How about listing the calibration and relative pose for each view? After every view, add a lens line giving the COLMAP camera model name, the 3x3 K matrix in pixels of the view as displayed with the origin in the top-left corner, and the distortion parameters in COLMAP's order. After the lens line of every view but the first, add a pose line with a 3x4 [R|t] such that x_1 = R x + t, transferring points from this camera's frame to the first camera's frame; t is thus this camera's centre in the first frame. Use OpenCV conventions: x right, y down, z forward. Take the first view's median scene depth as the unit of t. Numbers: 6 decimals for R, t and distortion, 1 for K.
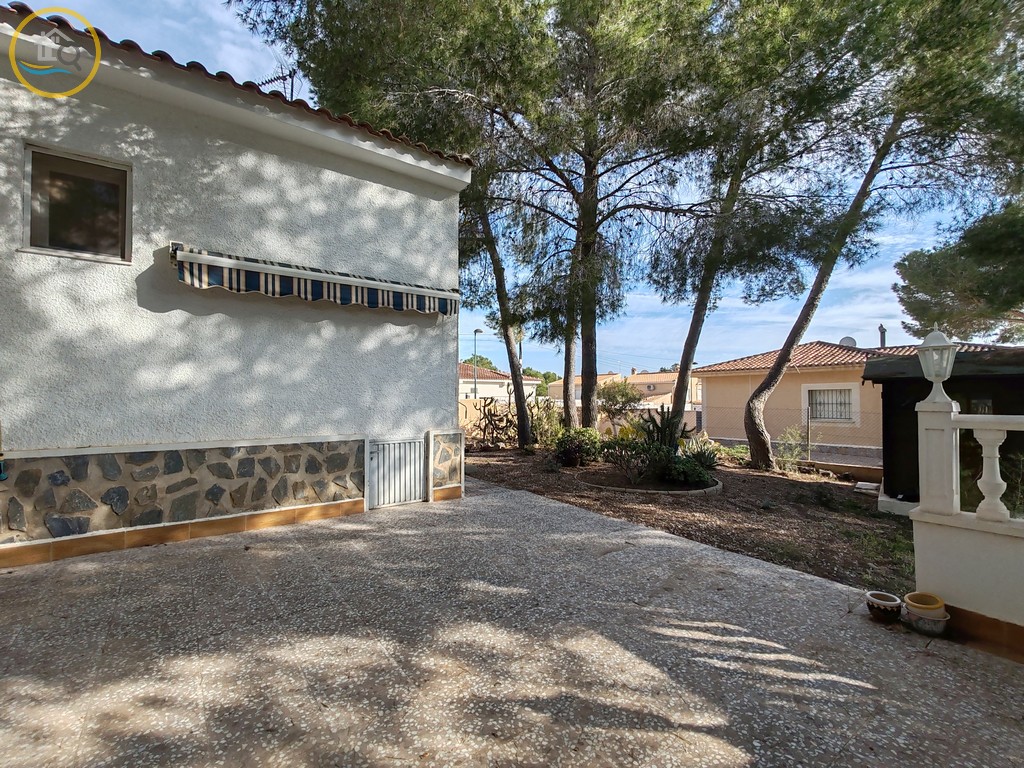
lens RADIAL K [[461.6, 0, 512.2], [0, 461.6, 388.7], [0, 0, 1]] dist [0.002032, 0.001597]
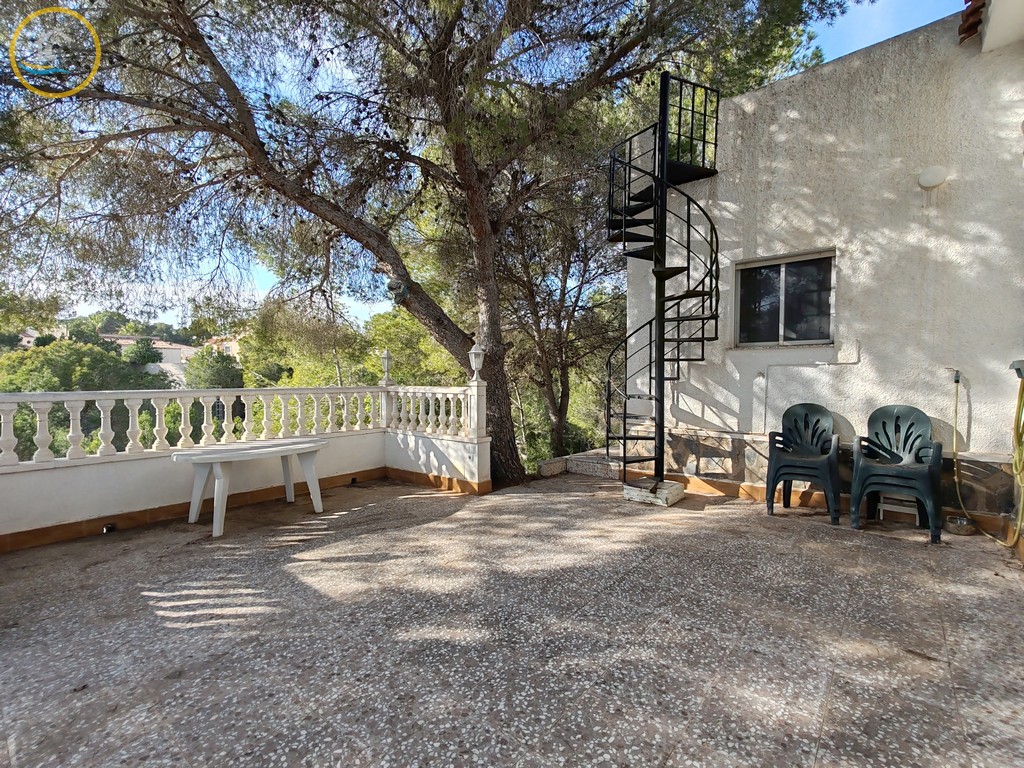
lens RADIAL K [[461.6, 0, 511.1], [0, 461.6, 384.6], [0, 0, 1]] dist [0.002032, 0.001597]
pose [[-0.971187, 0.007799, -0.238193, 0.038559], [0.008840, 0.999955, -0.003303, 0.038714], [0.238156, -0.005313, -0.971212, 2.338947]]
